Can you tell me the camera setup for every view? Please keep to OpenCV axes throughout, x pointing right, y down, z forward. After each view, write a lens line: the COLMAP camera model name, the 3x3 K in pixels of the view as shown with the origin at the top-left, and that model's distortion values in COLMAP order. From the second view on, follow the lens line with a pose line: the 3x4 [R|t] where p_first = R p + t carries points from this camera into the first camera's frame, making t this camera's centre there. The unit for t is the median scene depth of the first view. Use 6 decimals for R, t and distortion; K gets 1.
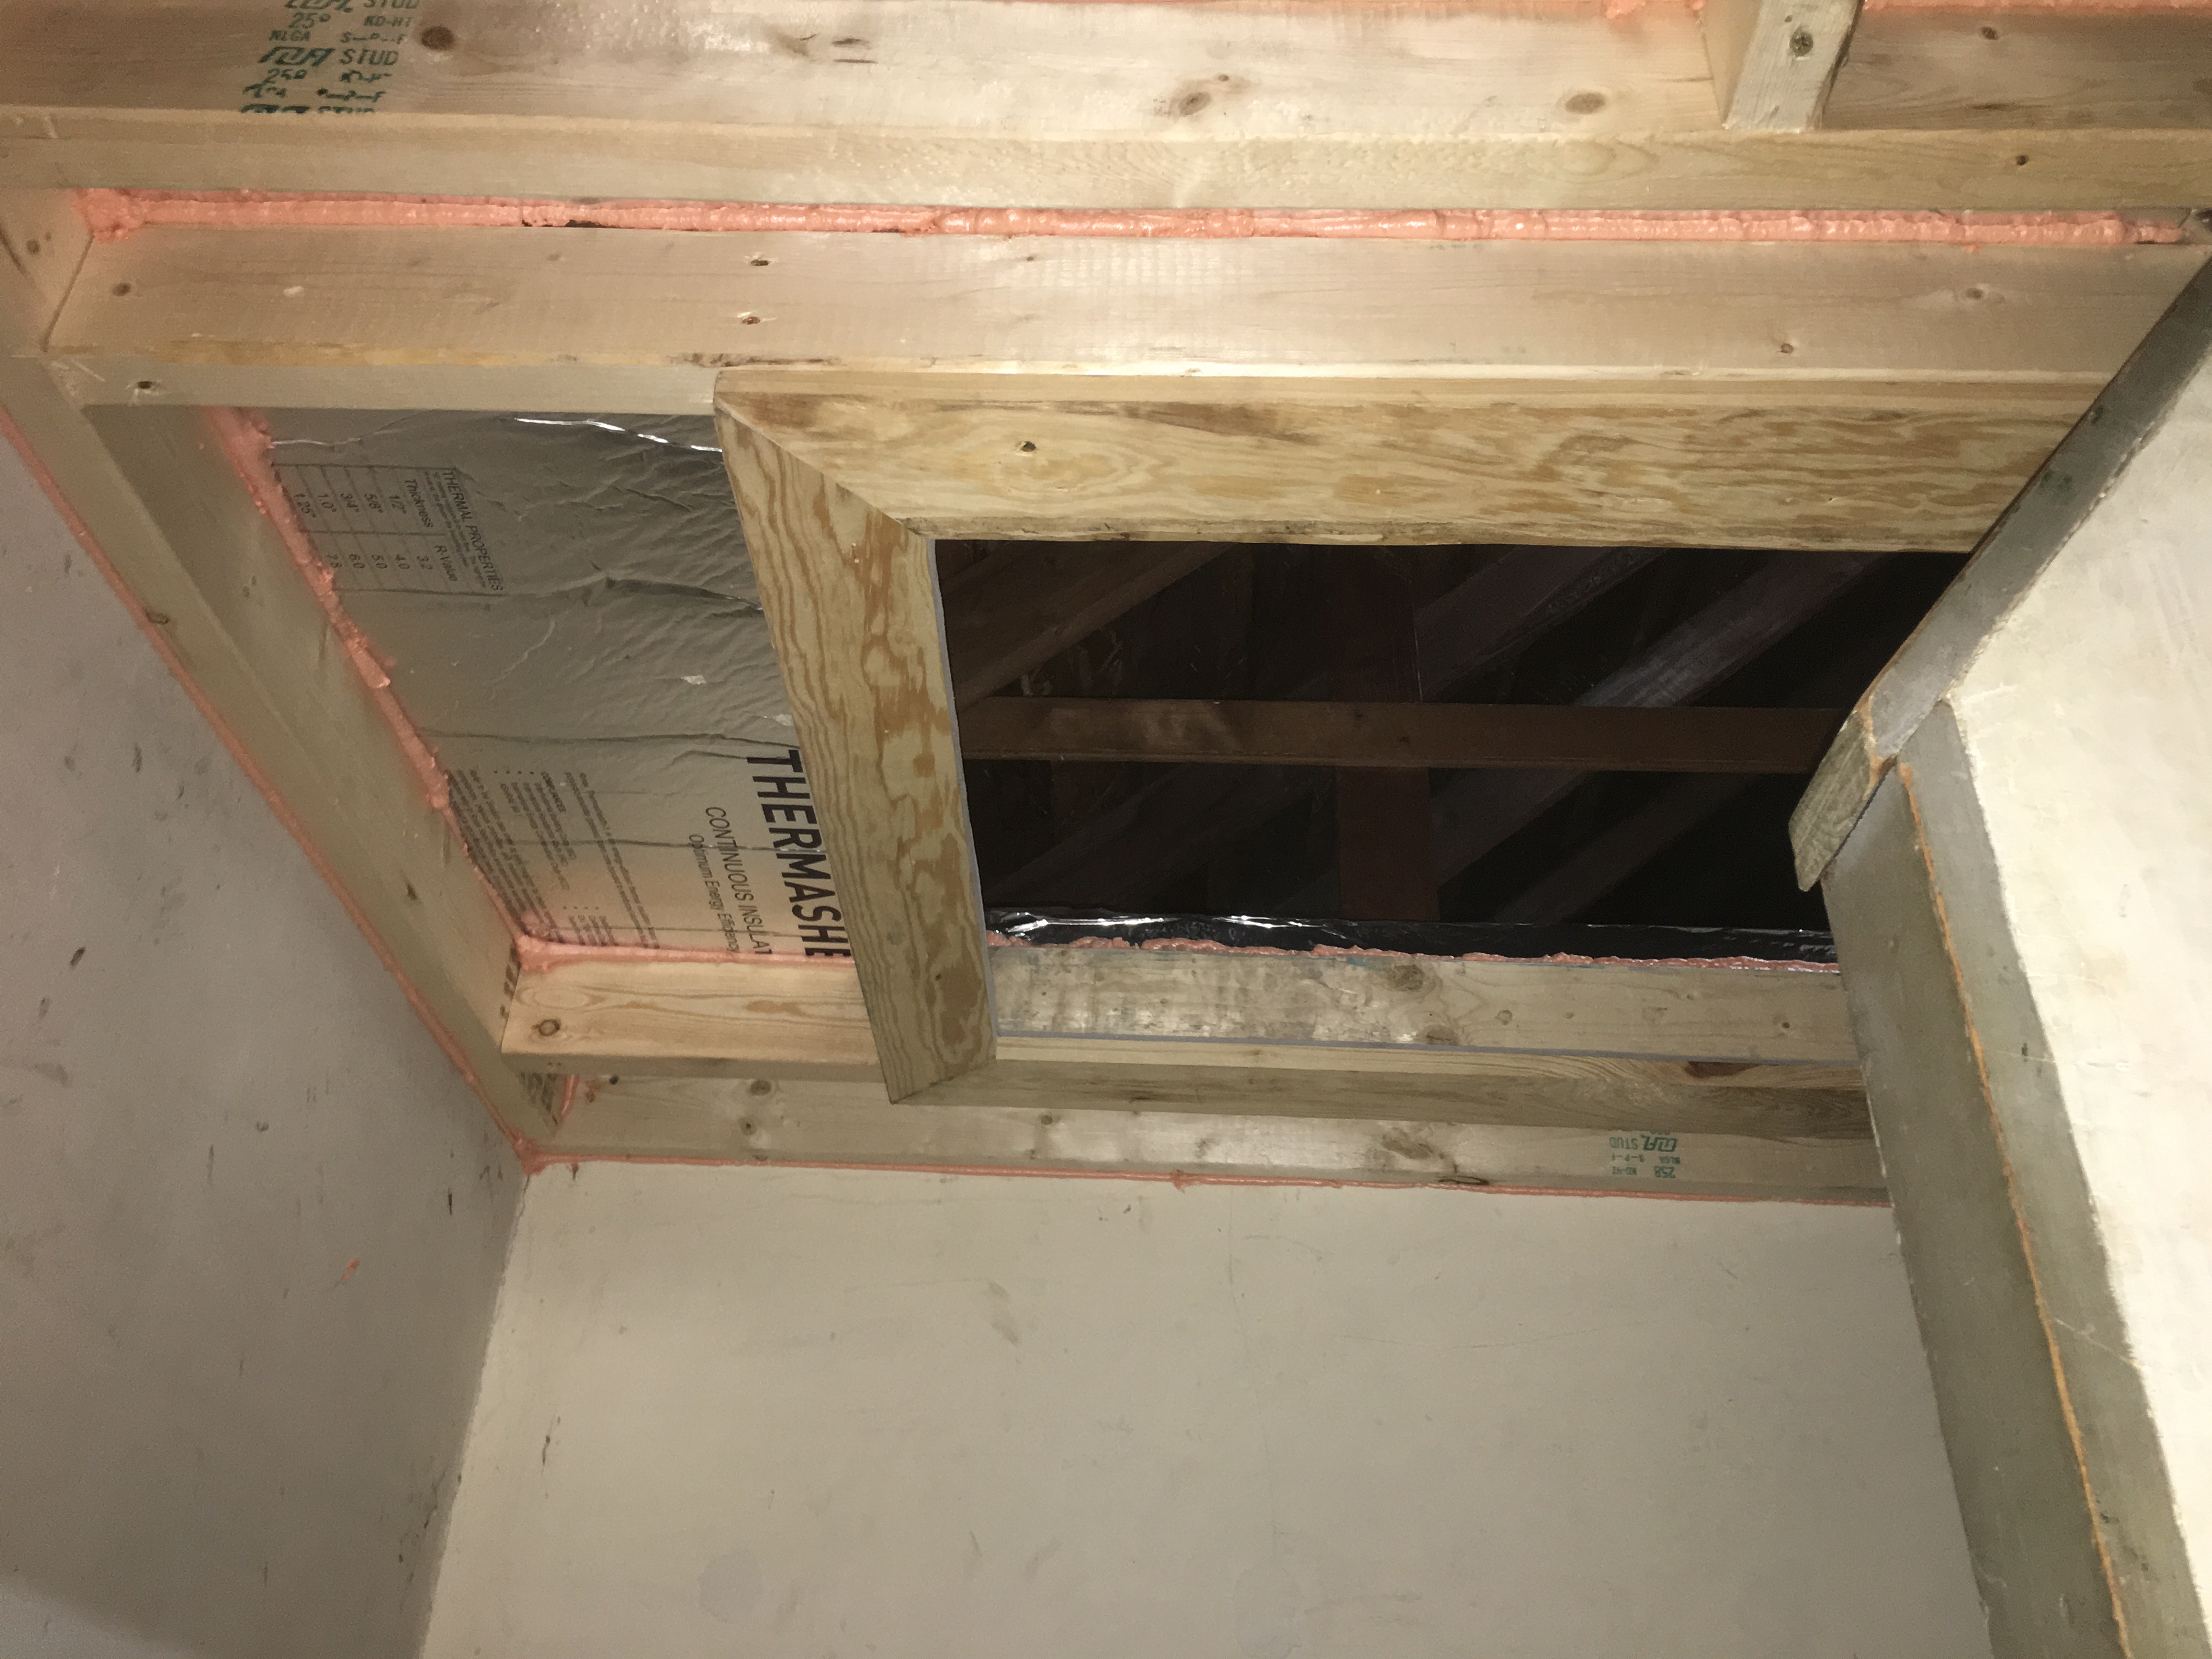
lens RADIAL K [[1899.8, 0, 1106.0], [0, 1899.8, 829.5], [0, 0, 1]] dist [0.039213, -0.012708]
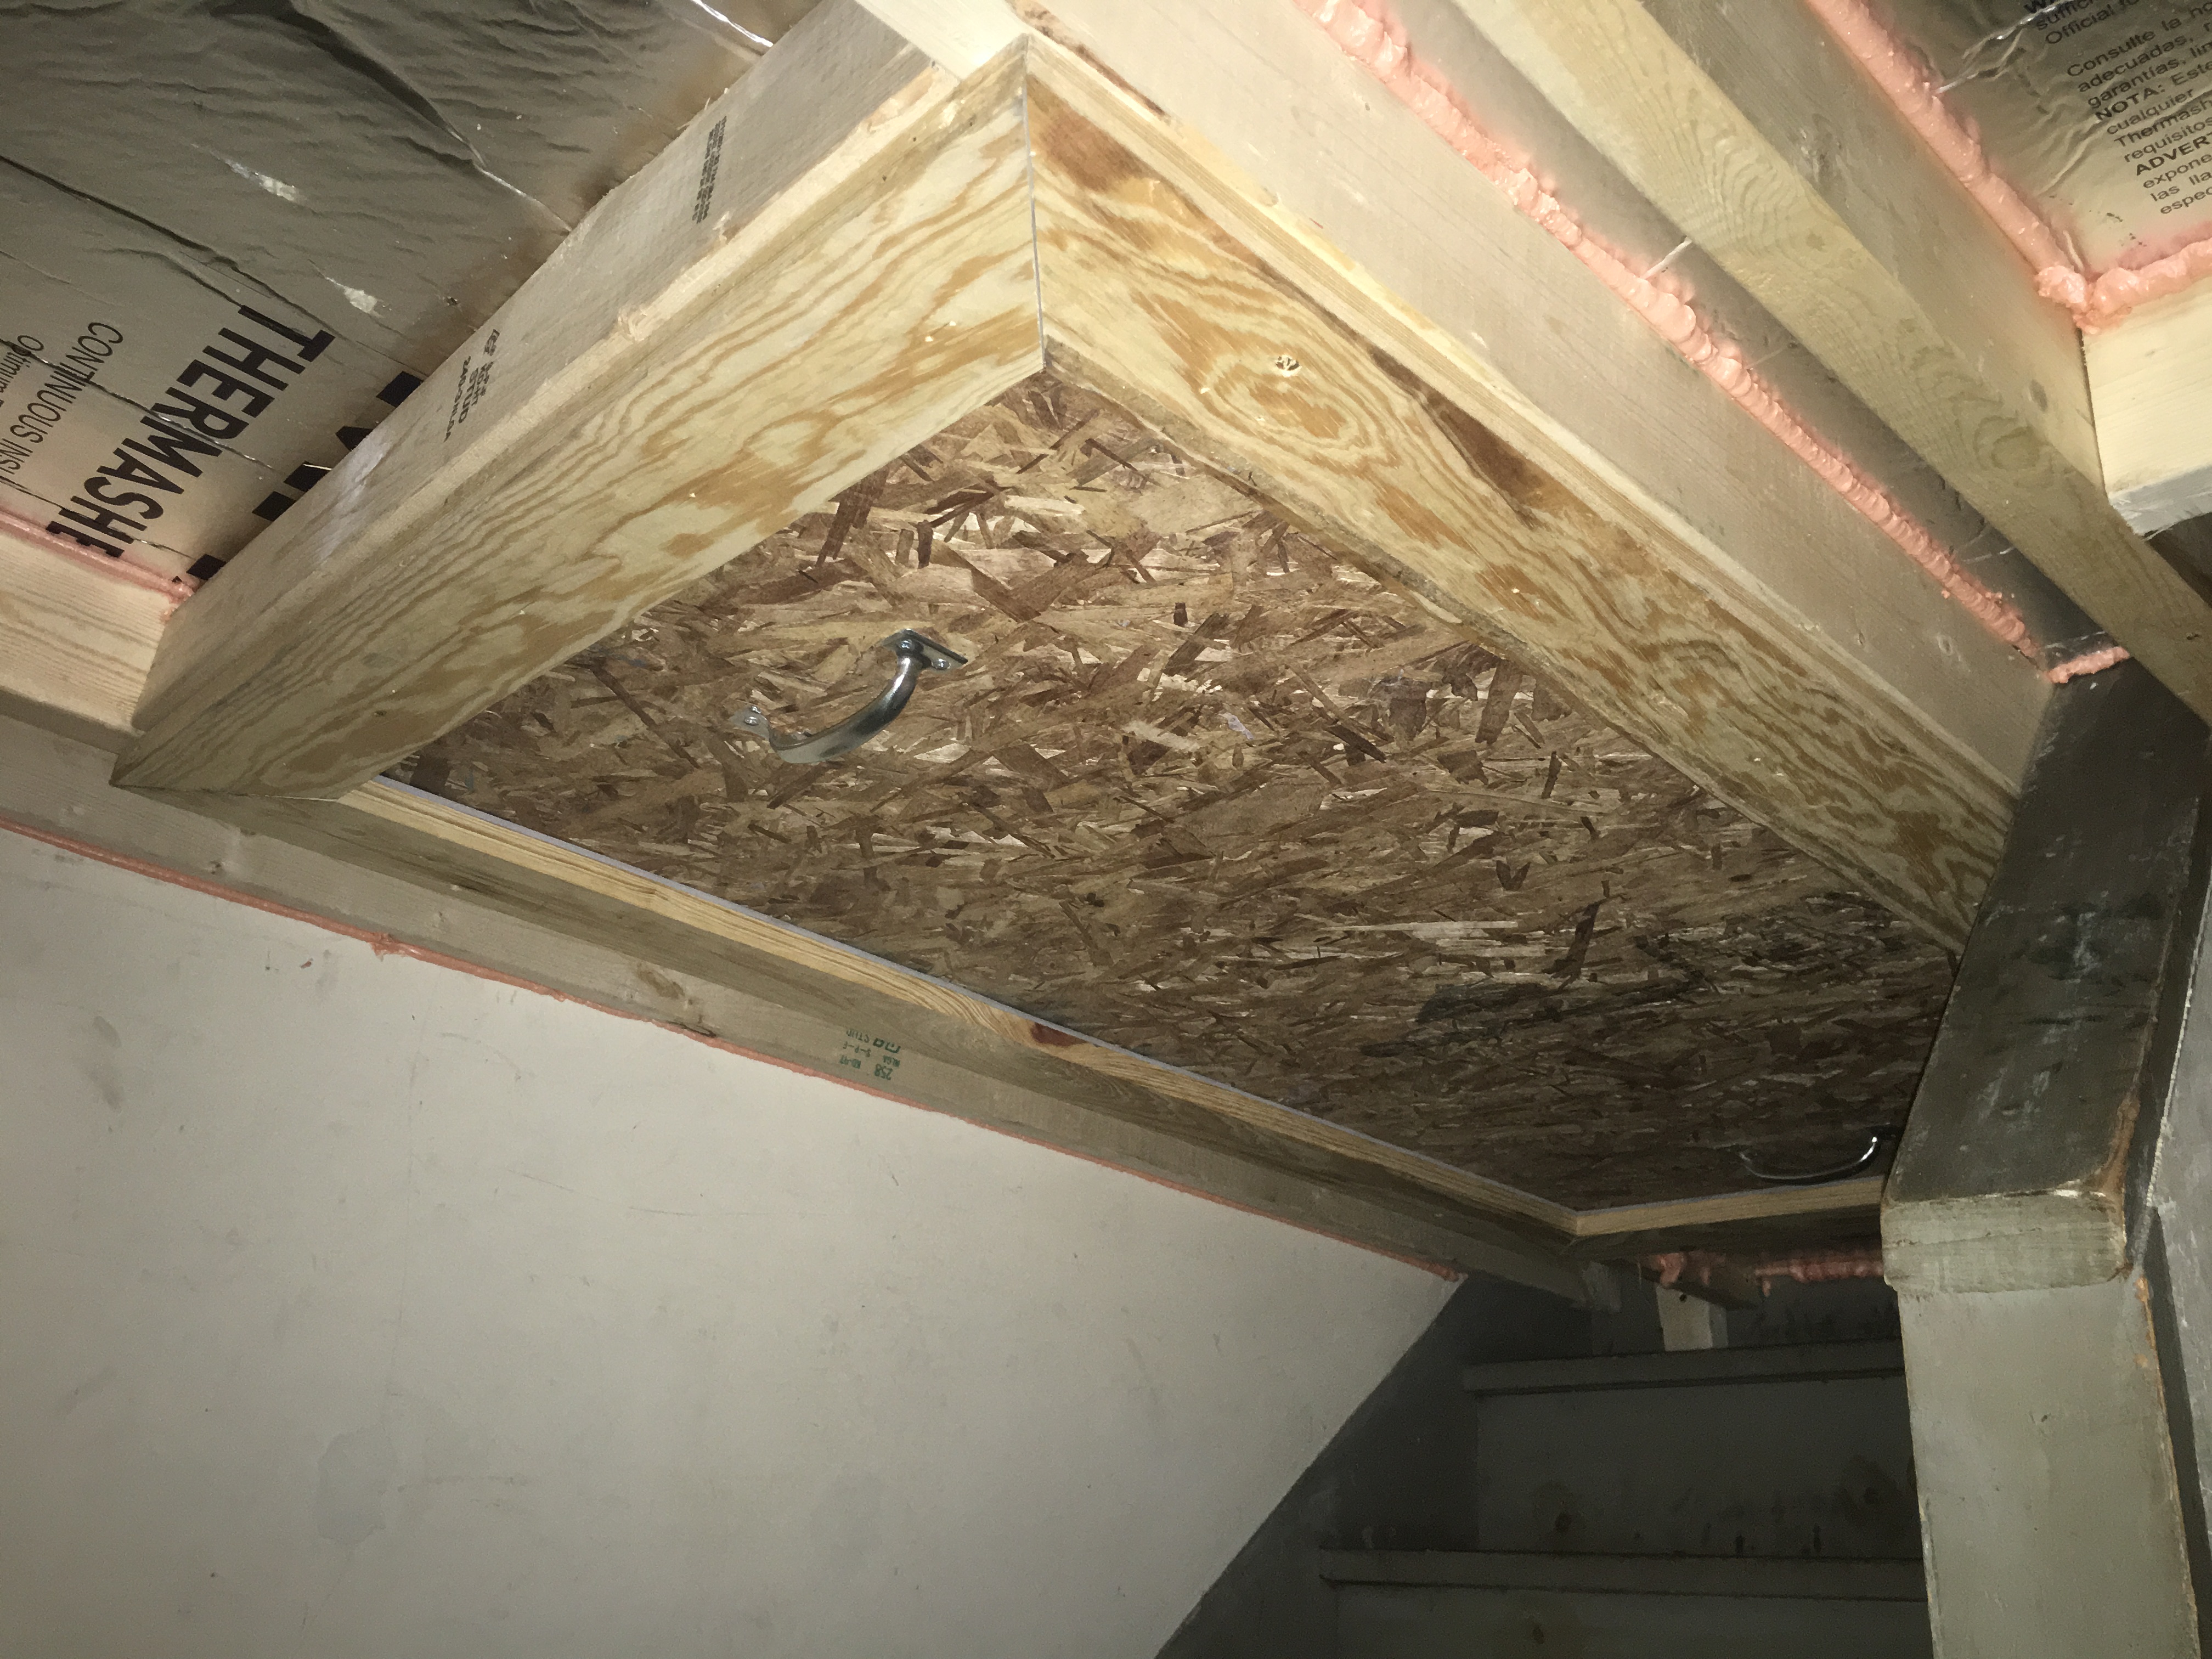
lens RADIAL K [[1899.8, 0, 1106.0], [0, 1899.8, 829.5], [0, 0, 1]] dist [0.039213, -0.012708]
pose [[0.710236, 0.295820, 0.638792, -0.372005], [-0.422626, 0.904876, 0.050851, -0.036917], [-0.562985, -0.306086, 0.767697, 0.321382]]
